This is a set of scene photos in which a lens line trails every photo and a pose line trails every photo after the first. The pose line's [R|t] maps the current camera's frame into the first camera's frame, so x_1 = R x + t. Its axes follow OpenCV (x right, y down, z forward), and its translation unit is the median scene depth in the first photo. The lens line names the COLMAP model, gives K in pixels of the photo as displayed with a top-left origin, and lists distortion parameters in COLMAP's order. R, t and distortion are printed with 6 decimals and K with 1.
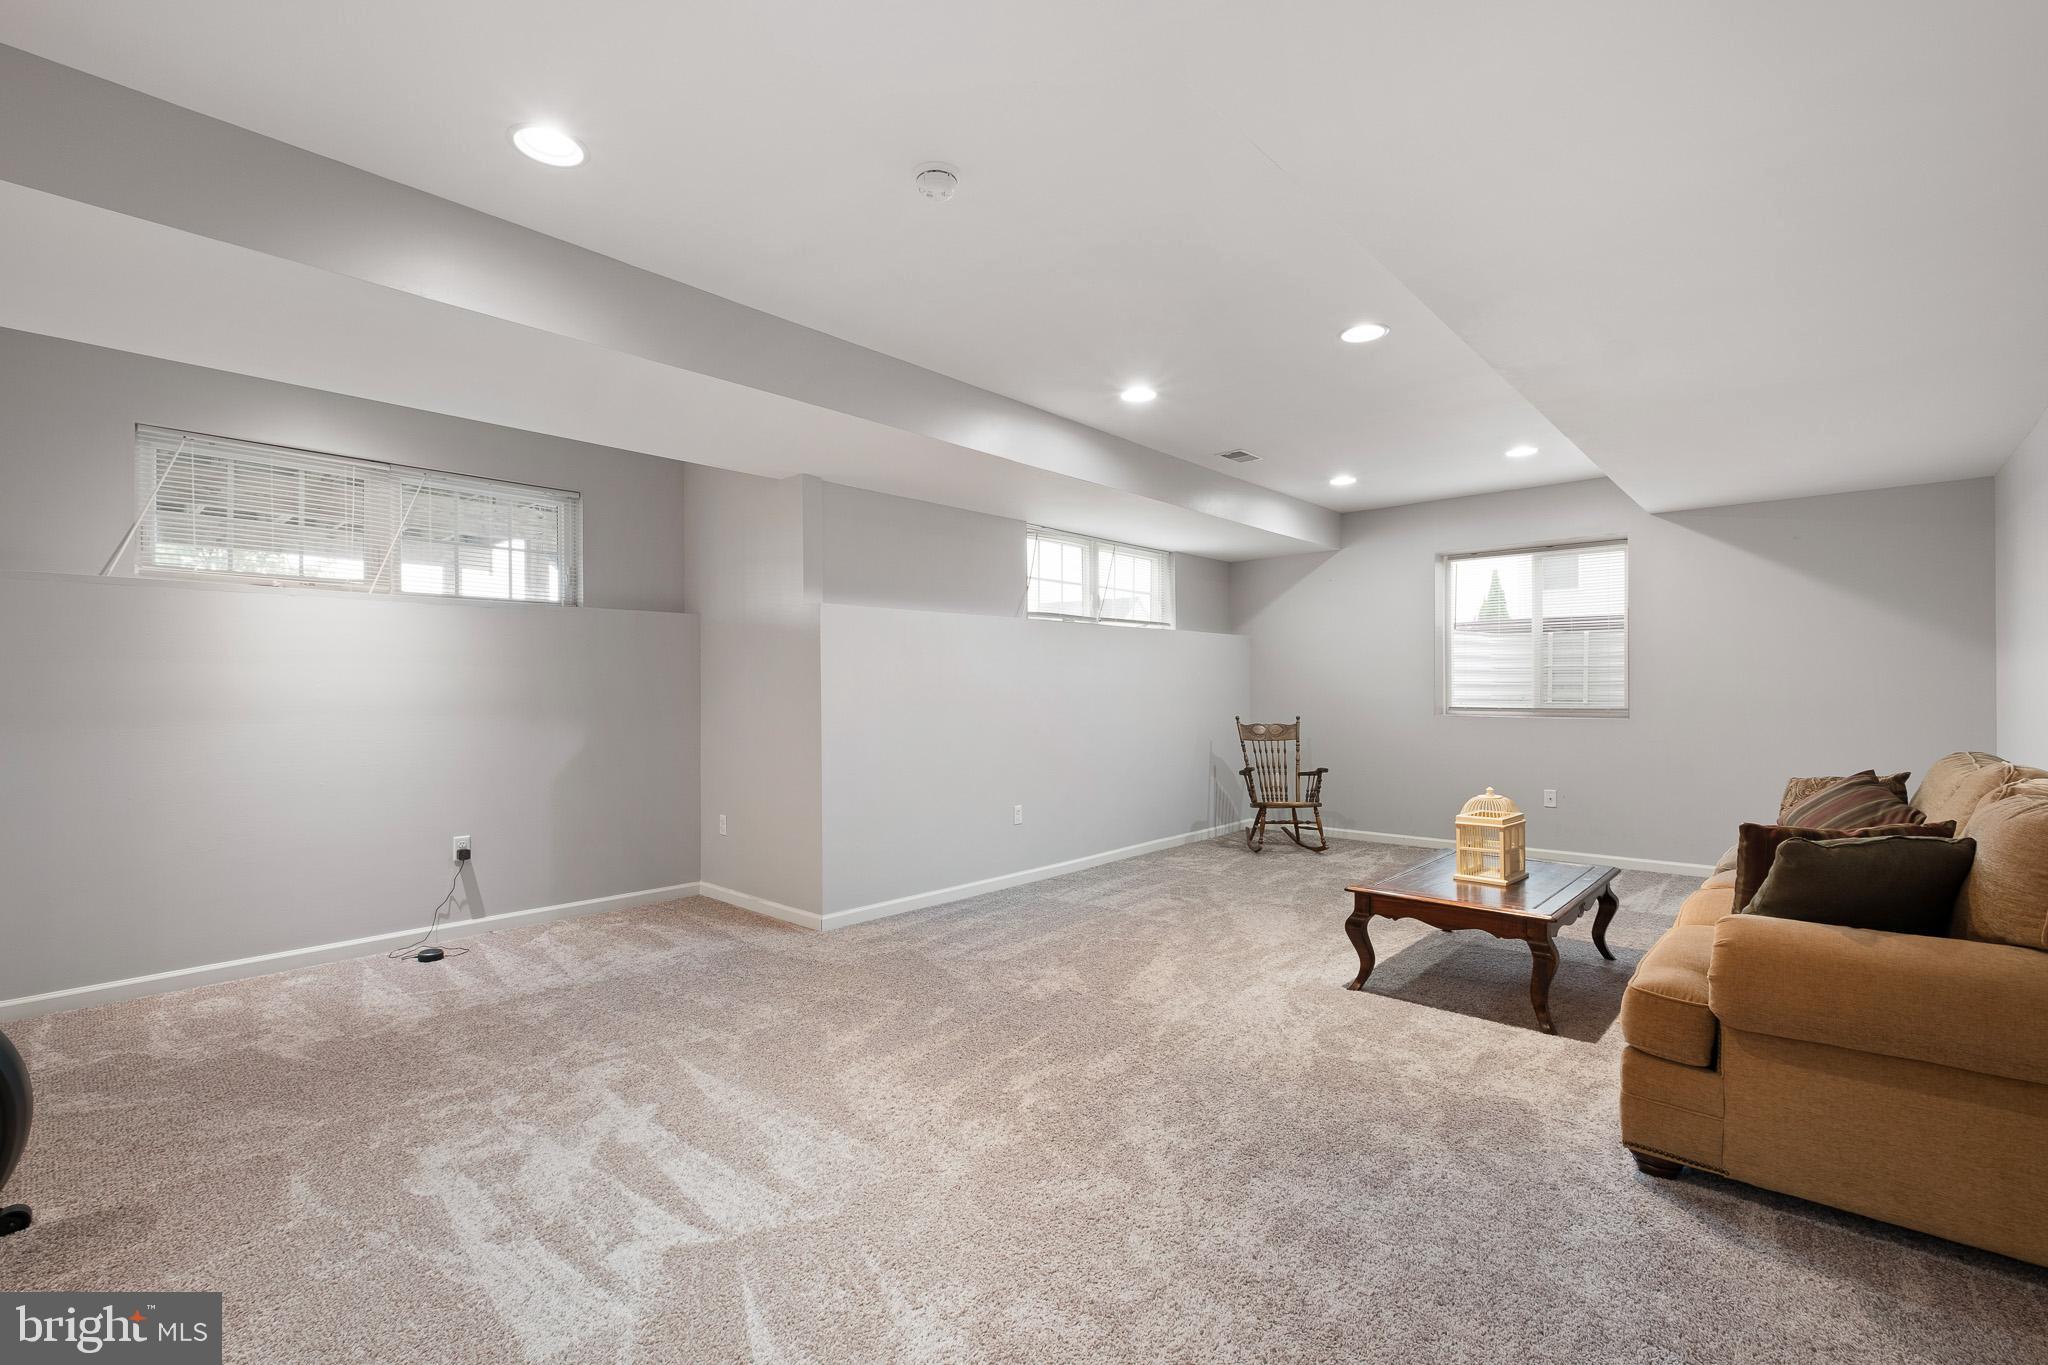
lens RADIAL K [[886.4, 0, 1029.5], [0, 886.4, 687.0], [0, 0, 1]] dist [0.001388, -0.003502]
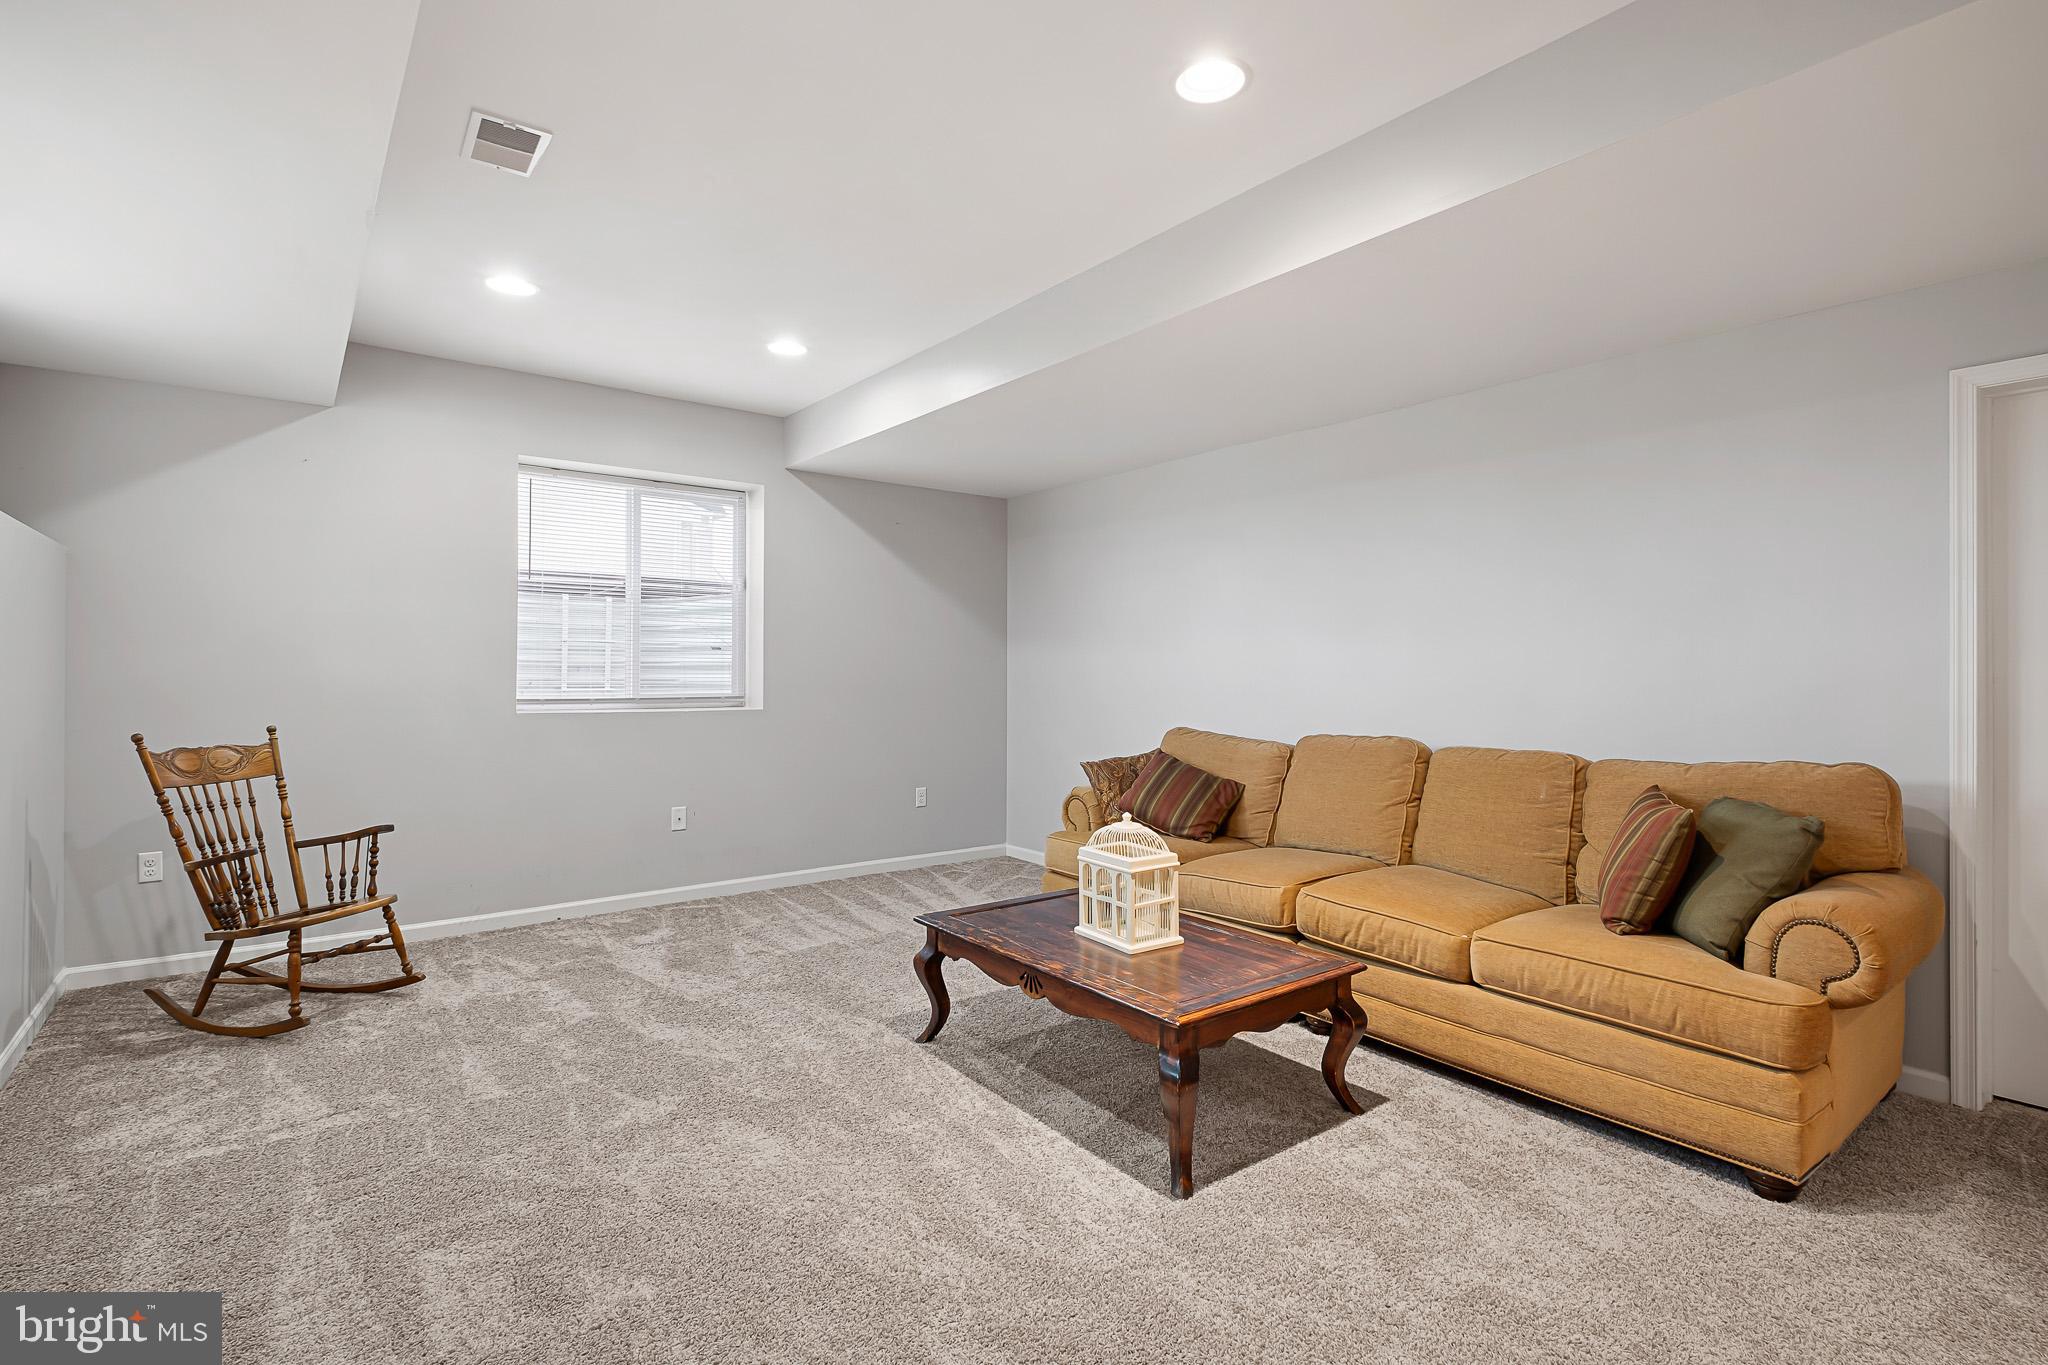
lens RADIAL K [[927.2, 0, 1026.1], [0, 927.2, 682.3], [0, 0, 1]] dist [0.002976, -0.005016]
pose [[0.174231, -0.006350, 0.984684, -0.129775], [-0.007122, 0.999945, 0.007709, 0.002558], [-0.984679, -0.008356, 0.174176, 0.541015]]
